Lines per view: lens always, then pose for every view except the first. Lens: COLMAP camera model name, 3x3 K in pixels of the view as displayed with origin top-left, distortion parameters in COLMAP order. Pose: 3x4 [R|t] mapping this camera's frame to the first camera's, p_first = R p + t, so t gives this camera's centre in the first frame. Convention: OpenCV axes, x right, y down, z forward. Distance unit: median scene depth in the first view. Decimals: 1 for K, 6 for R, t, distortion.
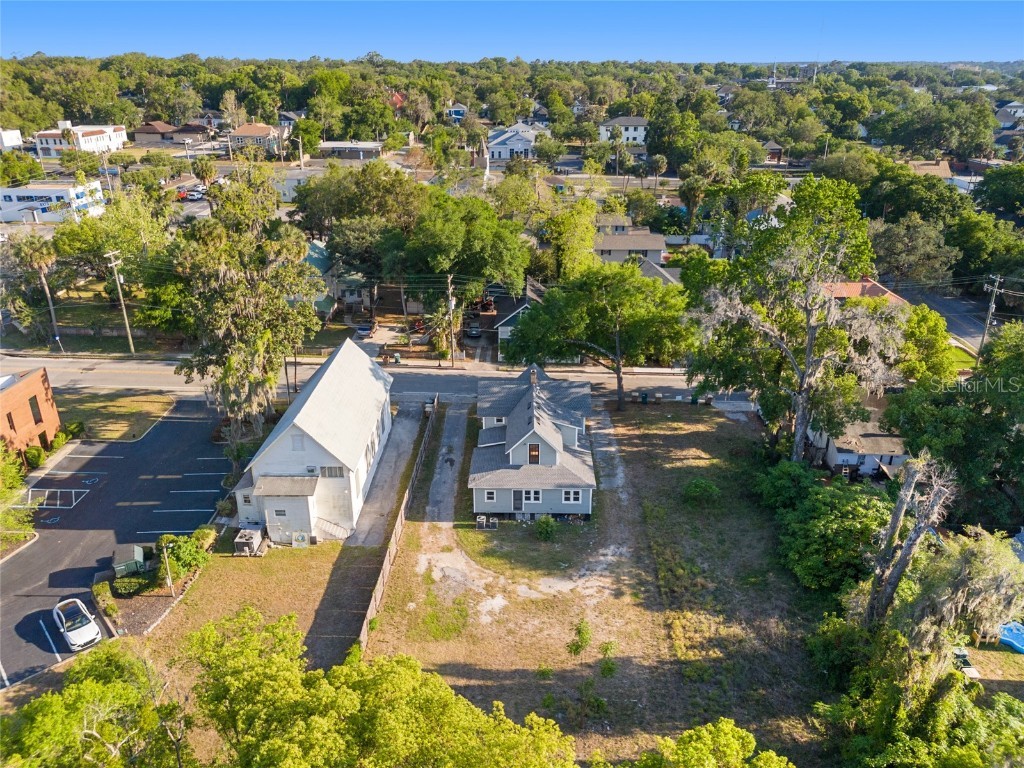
lens RADIAL K [[754.4, 0, 512.0], [0, 754.4, 384.0], [0, 0, 1]] dist [0.087251, -0.094423]
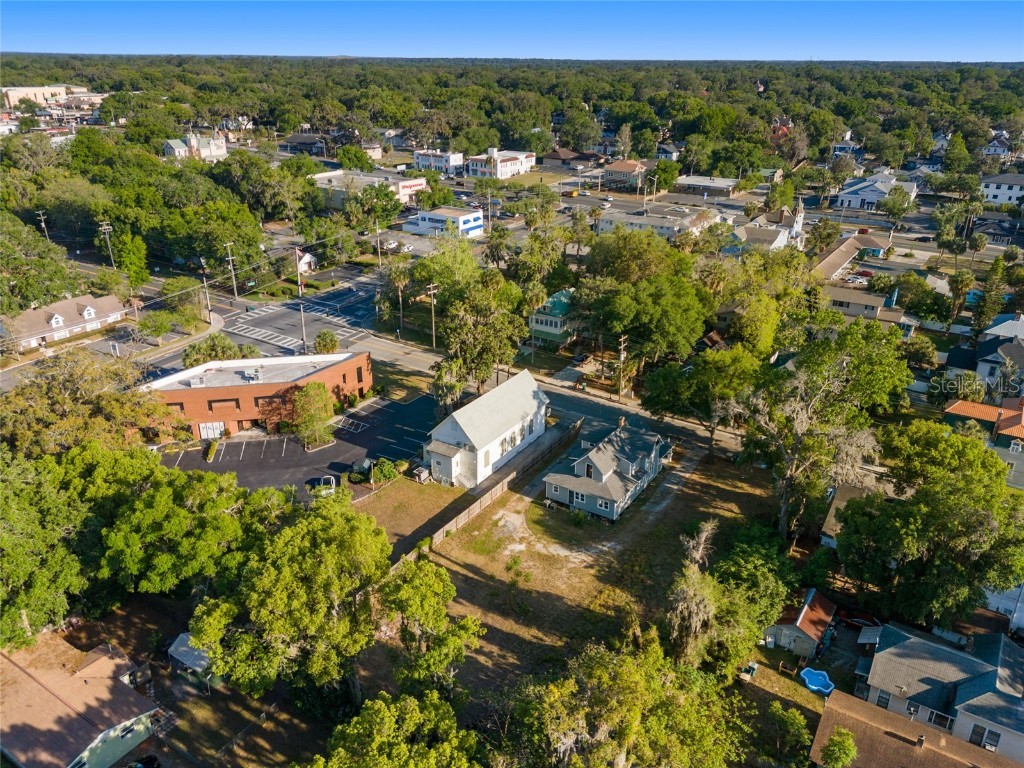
lens RADIAL K [[764.8, 0, 512.0], [0, 764.8, 384.0], [0, 0, 1]] dist [0.118489, -0.140148]
pose [[0.855800, 0.210478, -0.472553, 0.532743], [-0.210339, 0.976144, 0.053853, -0.116166], [0.472614, 0.053309, 0.879655, -0.397987]]
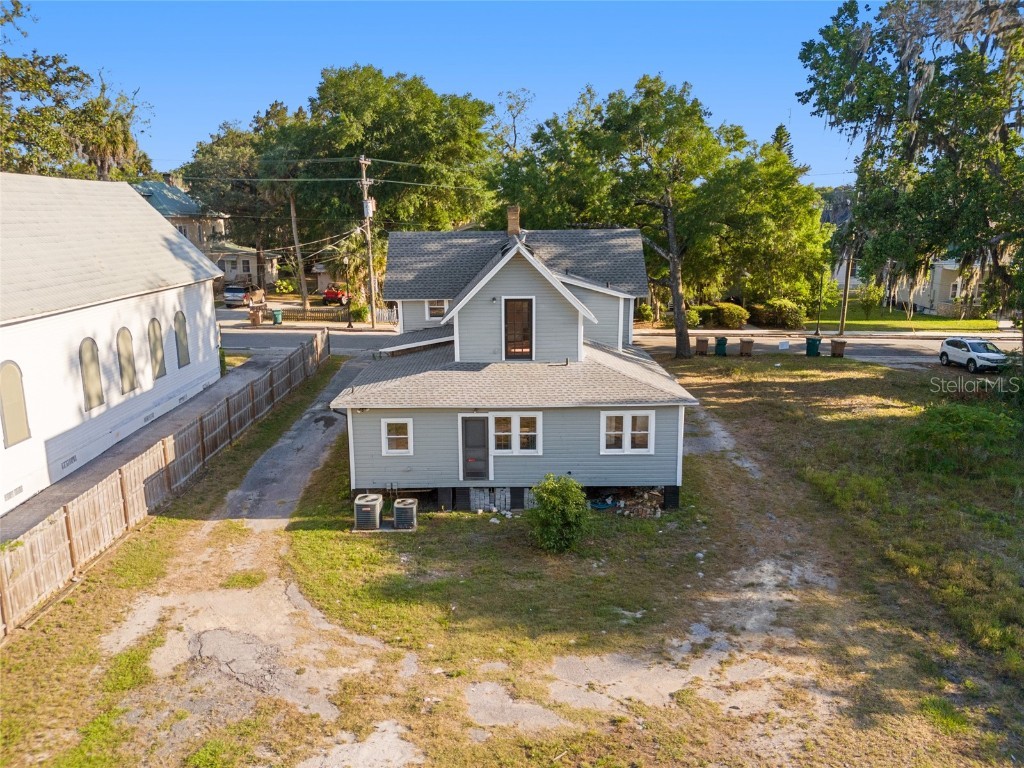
lens RADIAL K [[754.4, 0, 512.0], [0, 754.4, 384.0], [0, 0, 1]] dist [0.087251, -0.094423]
pose [[0.999472, -0.012062, 0.030180, 0.012995], [0.017354, 0.983189, -0.181765, 0.169415], [-0.027481, 0.182192, 0.982879, 0.579204]]
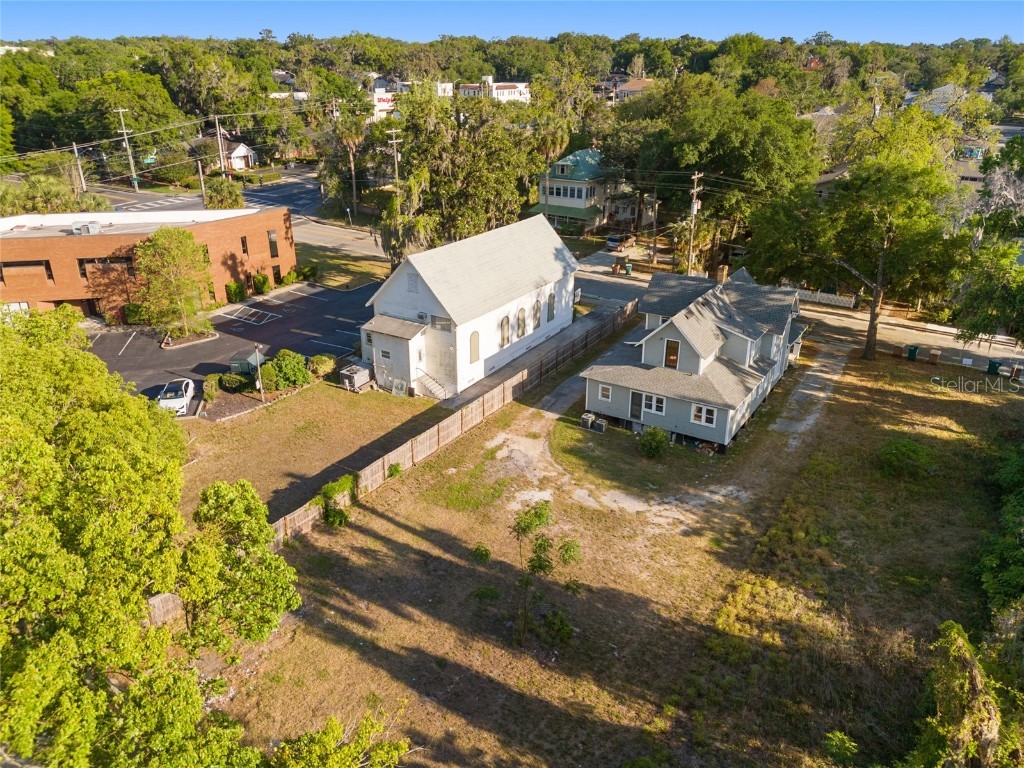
lens RADIAL K [[754.4, 0, 512.0], [0, 754.4, 384.0], [0, 0, 1]] dist [0.087251, -0.094423]
pose [[0.858750, 0.205062, -0.469573, 0.237626], [-0.202759, 0.977619, 0.056122, 0.101963], [0.470572, 0.047015, 0.881108, 0.209123]]
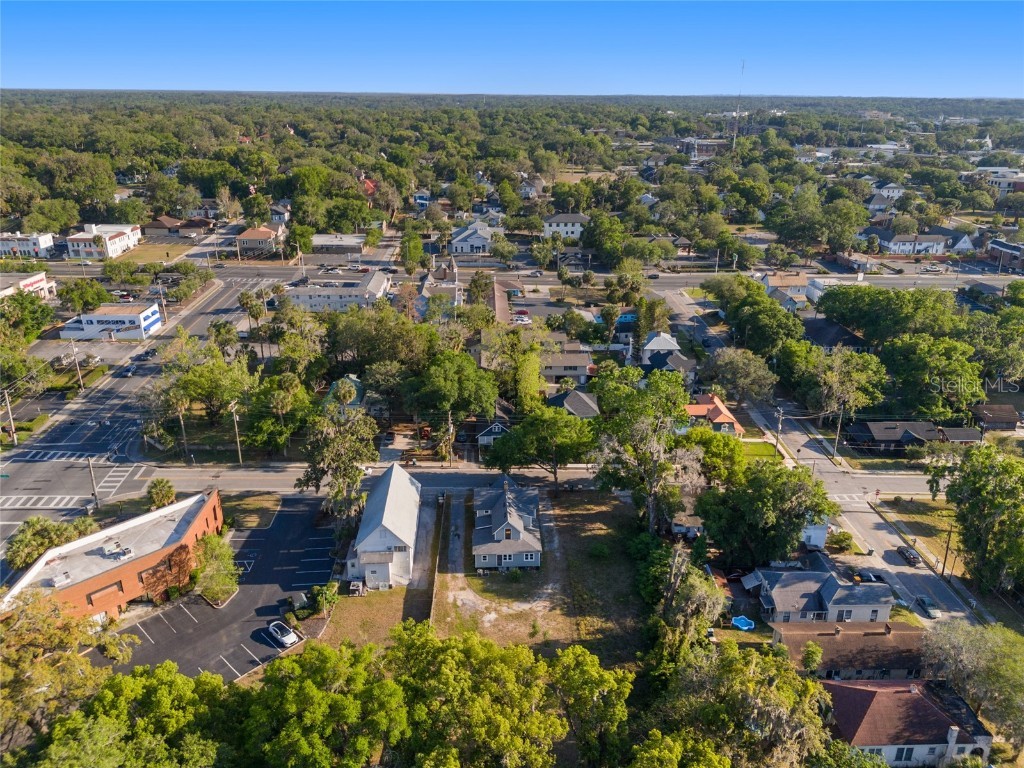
lens RADIAL K [[754.4, 0, 512.0], [0, 754.4, 384.0], [0, 0, 1]] dist [0.087251, -0.094423]
pose [[0.997826, -0.016925, 0.063700, -0.064590], [0.018758, 0.999424, -0.028285, -0.197198], [-0.063184, 0.029419, 0.997568, -0.757689]]
